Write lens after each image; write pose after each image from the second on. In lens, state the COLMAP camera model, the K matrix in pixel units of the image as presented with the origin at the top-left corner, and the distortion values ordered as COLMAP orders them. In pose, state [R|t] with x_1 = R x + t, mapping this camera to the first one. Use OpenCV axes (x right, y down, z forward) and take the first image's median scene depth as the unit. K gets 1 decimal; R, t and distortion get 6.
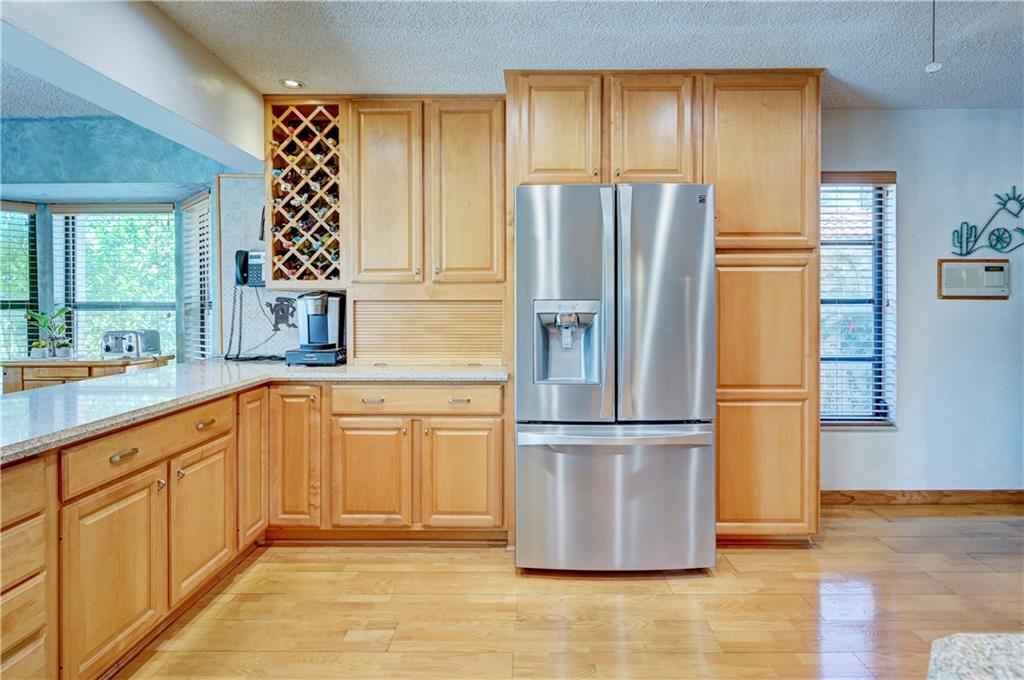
lens RADIAL K [[524.9, 0, 515.2], [0, 524.9, 301.7], [0, 0, 1]] dist [0.000447, 0.000468]
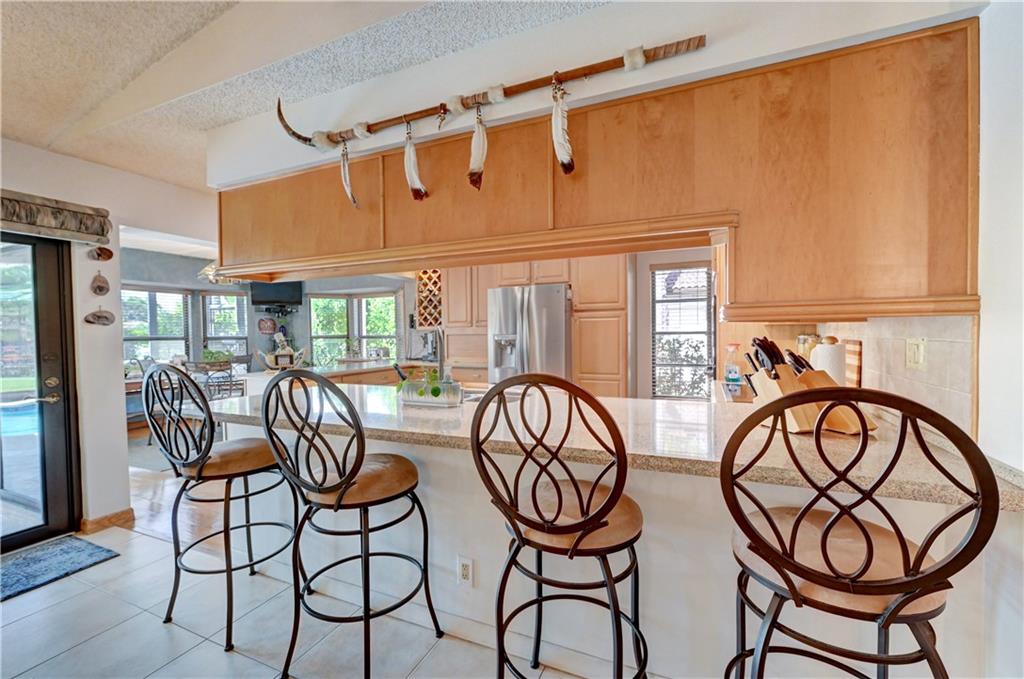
lens RADIAL K [[434.8, 0, 512.0], [0, 434.8, 339.5], [0, 0, 1]] dist [0.000396, -0.000106]
pose [[0.915197, -0.002424, -0.402999, 0.757033], [0.011053, 0.999757, 0.019086, -0.014201], [0.402854, -0.021922, 0.915002, -0.689986]]
